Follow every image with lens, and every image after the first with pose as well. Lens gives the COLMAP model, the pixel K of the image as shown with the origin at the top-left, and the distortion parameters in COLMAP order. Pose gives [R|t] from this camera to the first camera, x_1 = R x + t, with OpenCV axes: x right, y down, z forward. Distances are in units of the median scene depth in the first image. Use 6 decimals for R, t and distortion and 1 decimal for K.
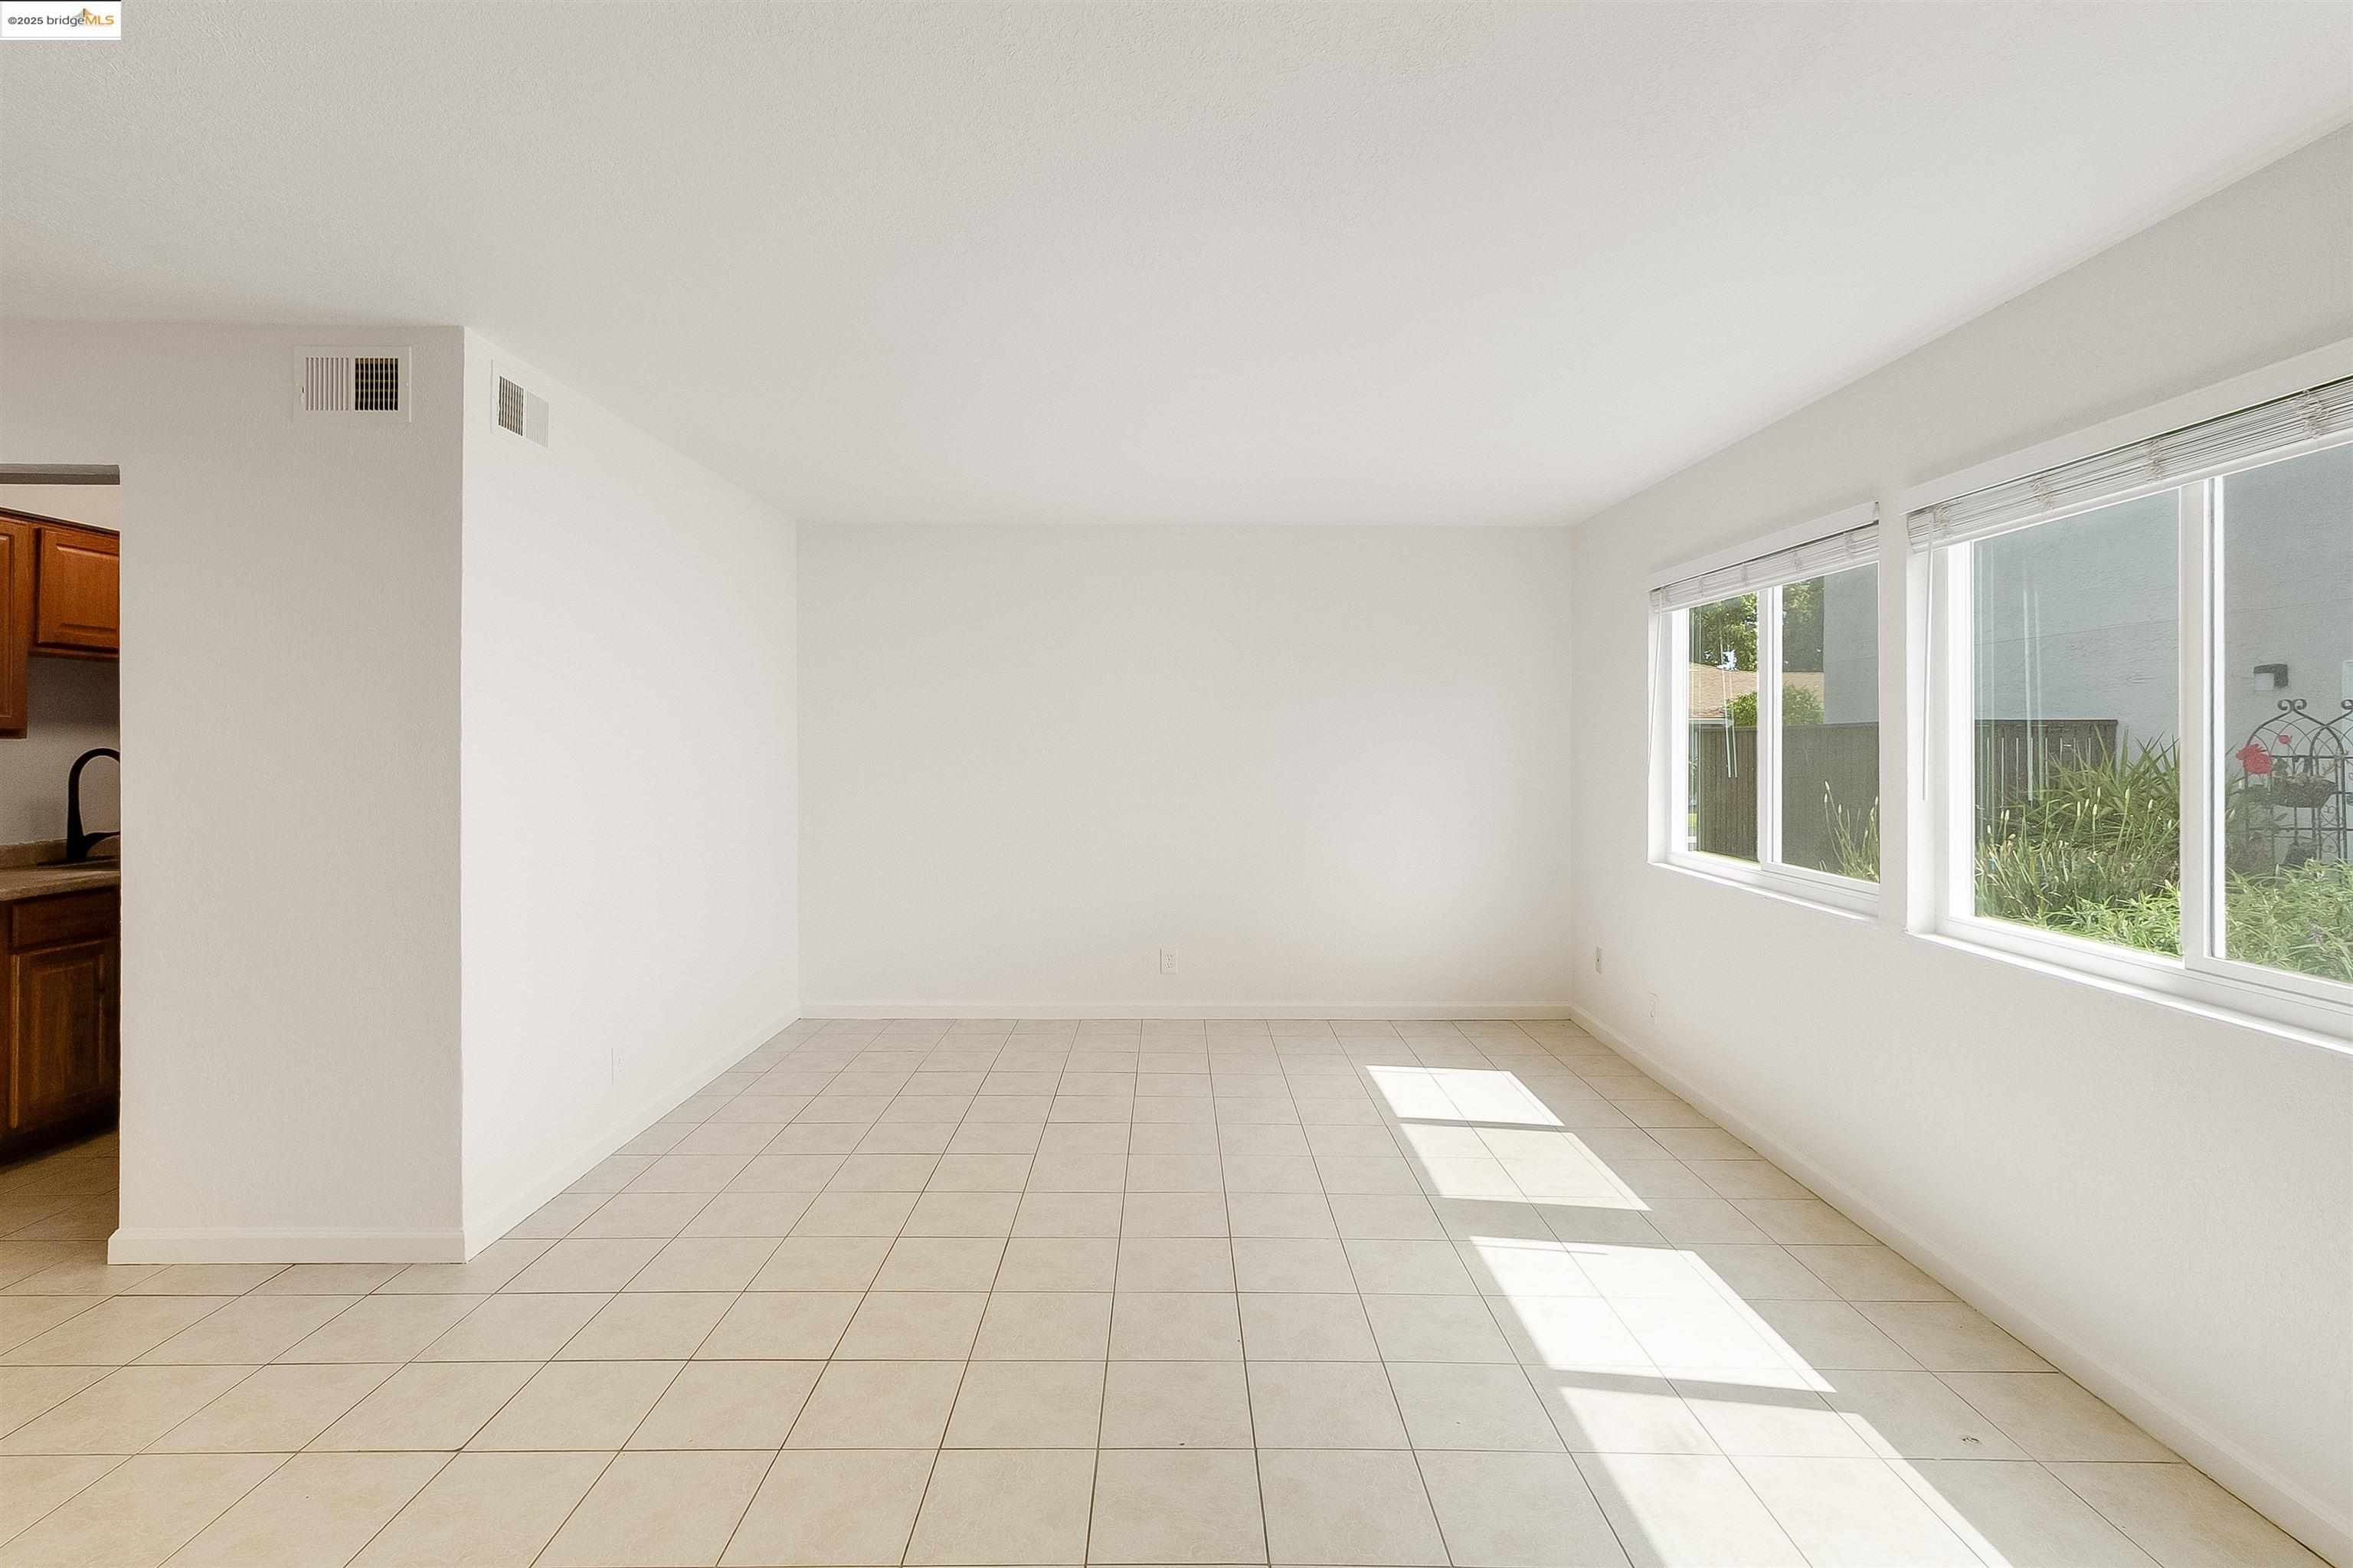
lens RADIAL K [[1103.0, 0, 1199.7], [0, 1103.0, 745.0], [0, 0, 1]] dist [0.006368, -0.000014]
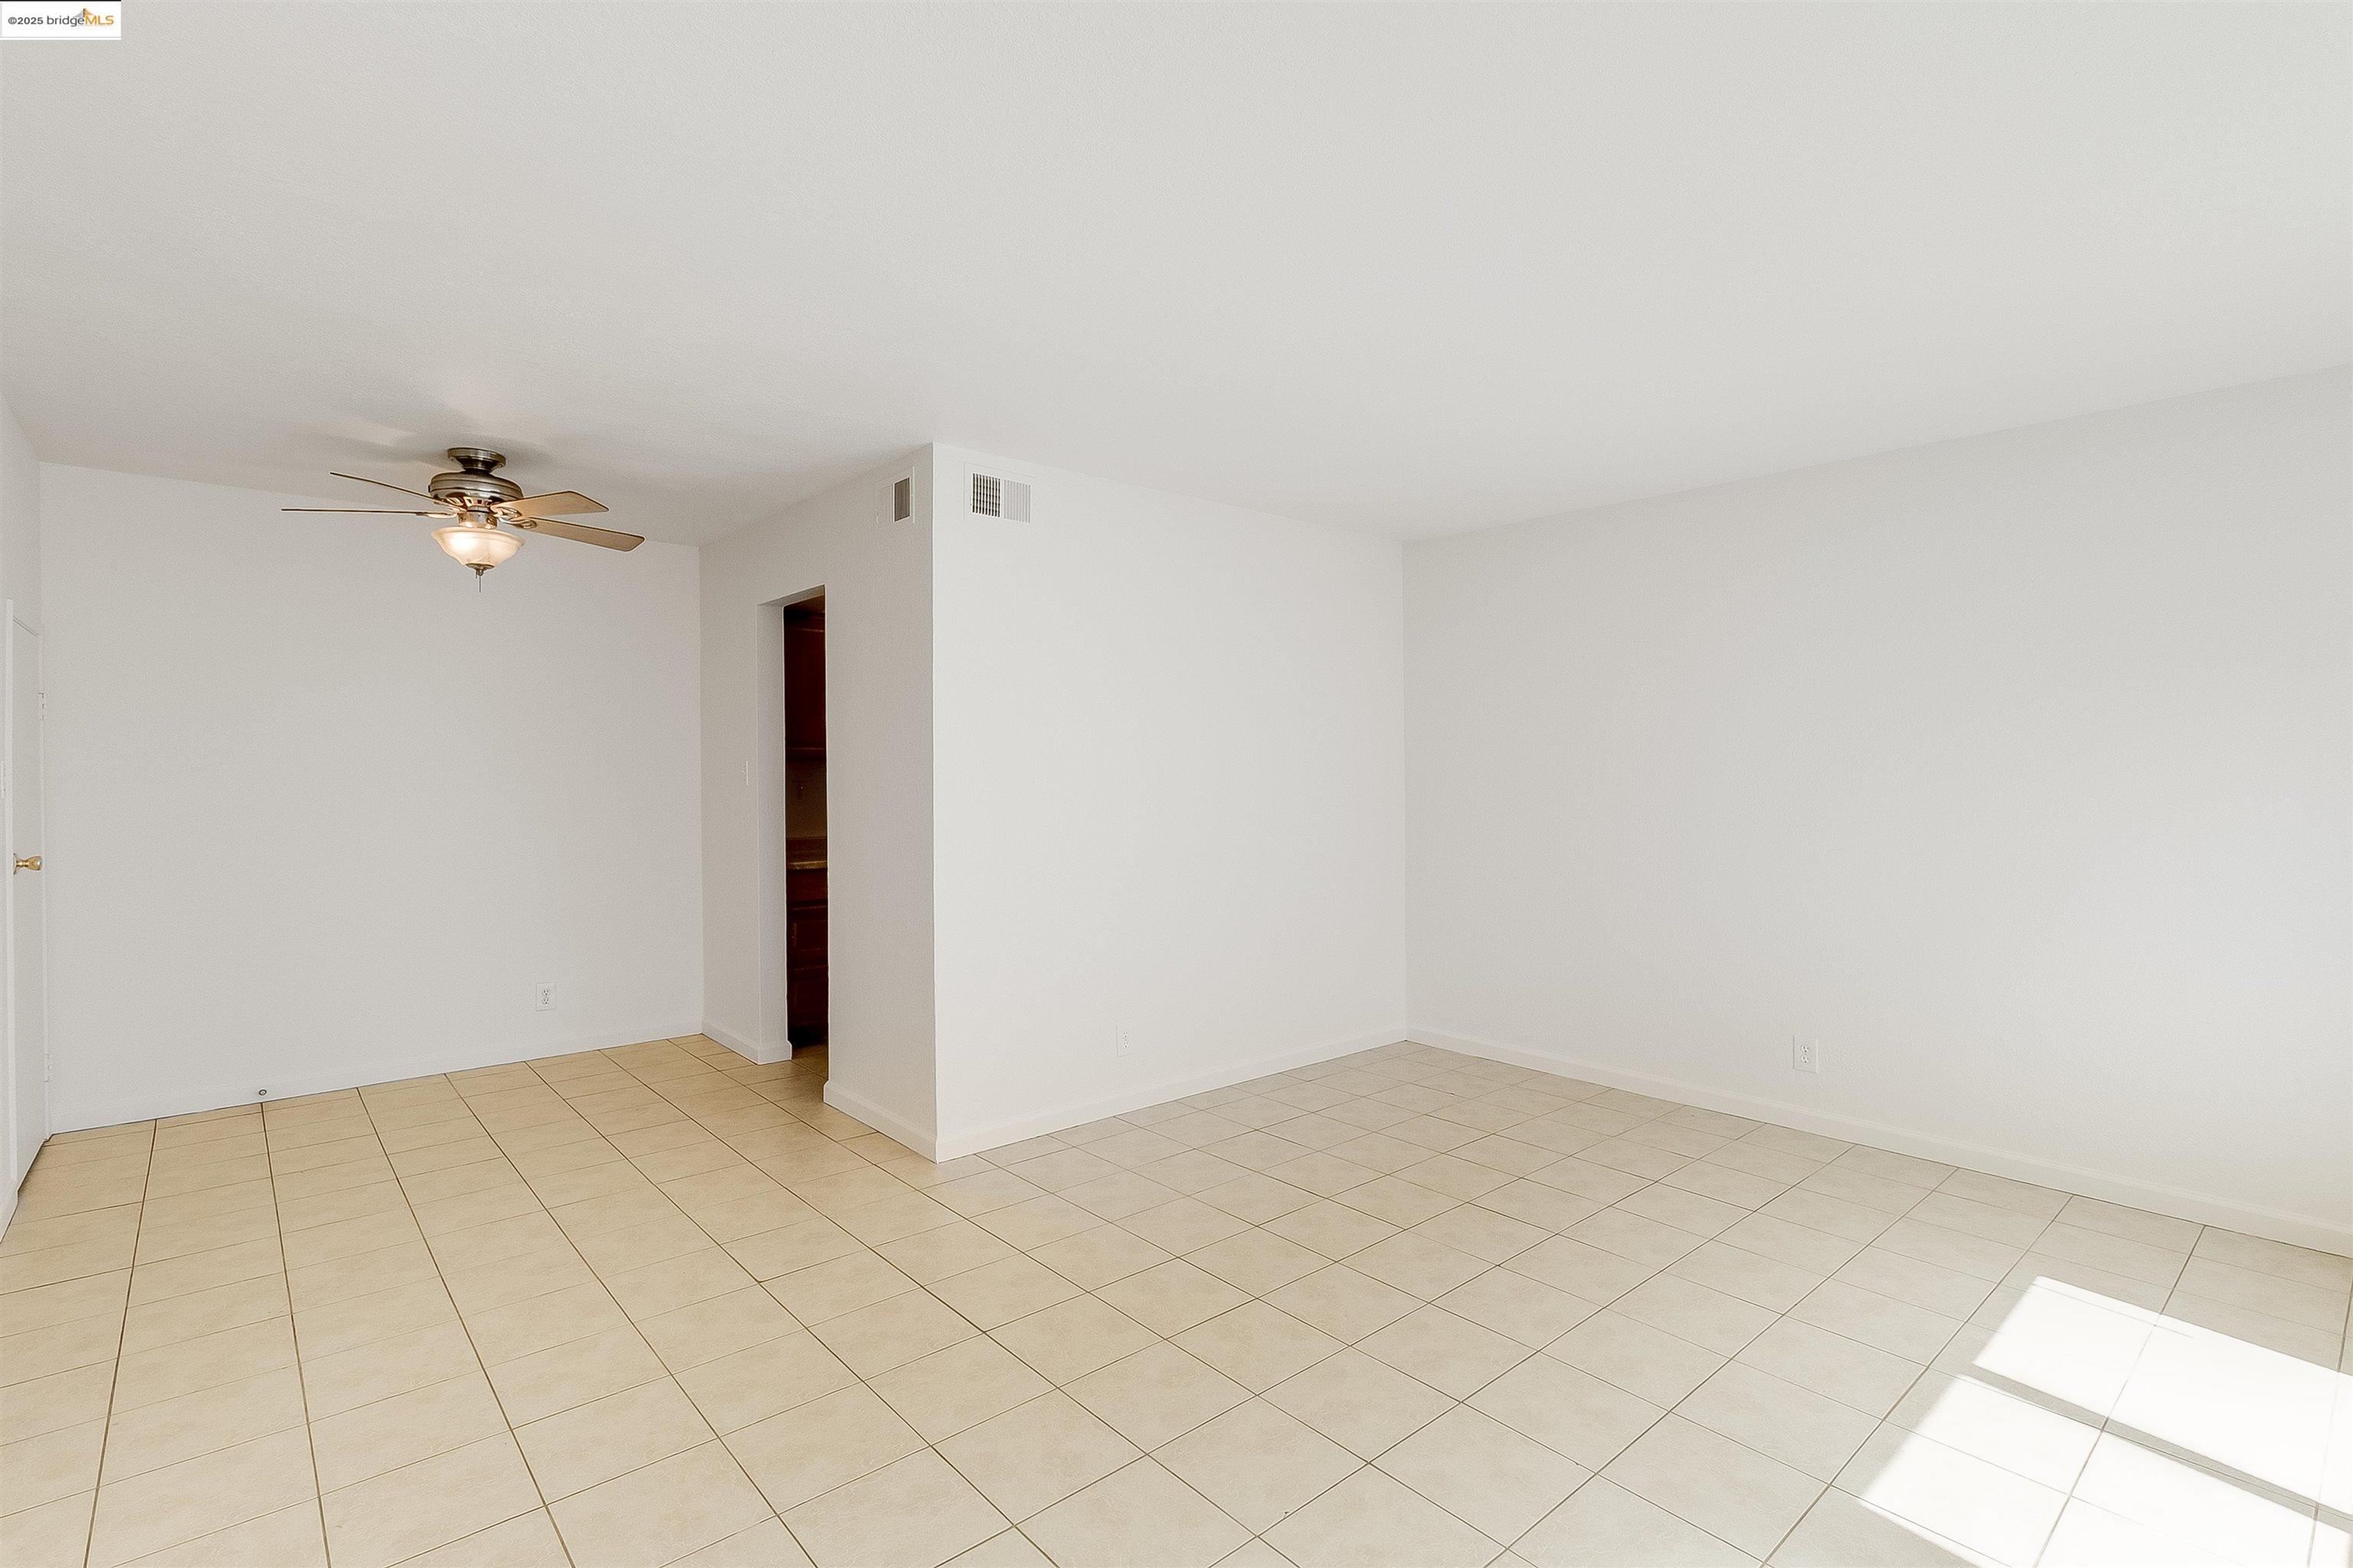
lens RADIAL K [[1113.2, 0, 1192.1], [0, 1113.2, 780.5], [0, 0, 1]] dist [-0.000276, 0.002171]
pose [[0.646511, 0.003509, -0.762897, 0.490694], [0.004264, 0.999957, 0.008213, 0.007807], [0.762893, -0.008563, 0.646468, 0.361249]]
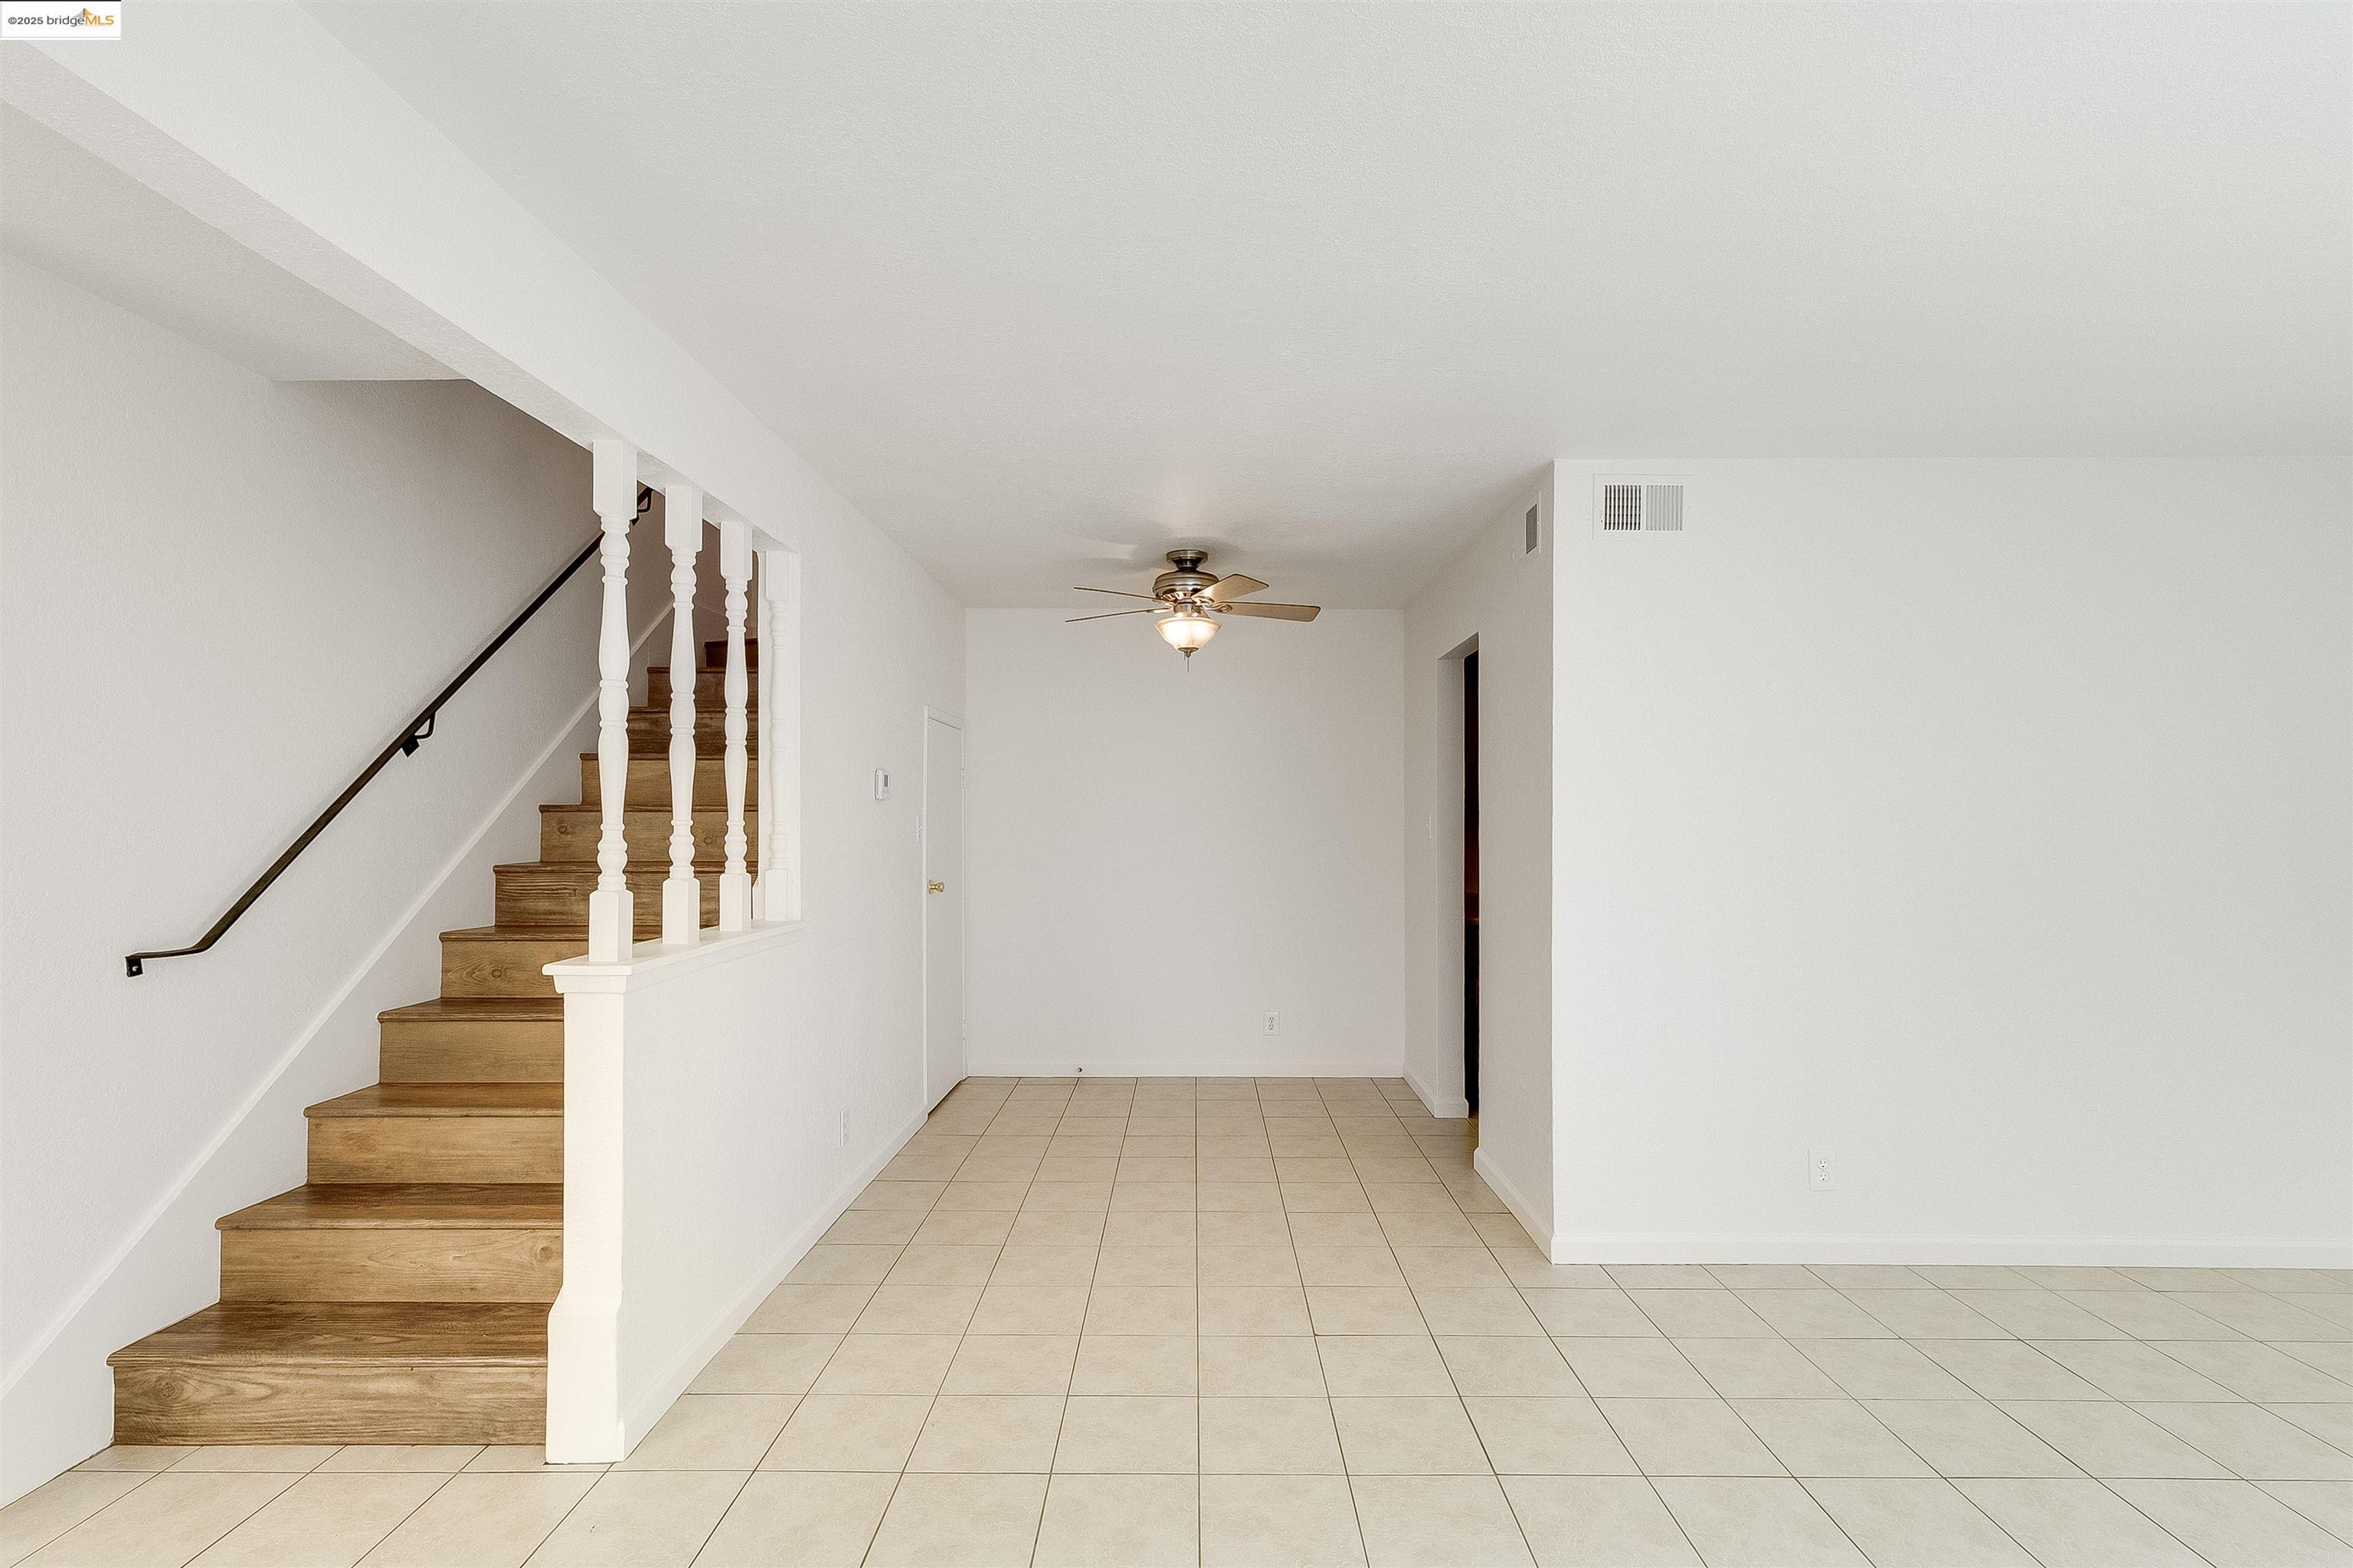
lens RADIAL K [[1113.2, 0, 1175.1], [0, 1113.2, 826.3], [0, 0, 1]] dist [-0.000276, 0.002171]
pose [[-0.038107, 0.000183, -0.999274, 0.484669], [0.000402, 1.000000, 0.000168, 0.006824], [0.999274, -0.000395, -0.038107, 0.604315]]
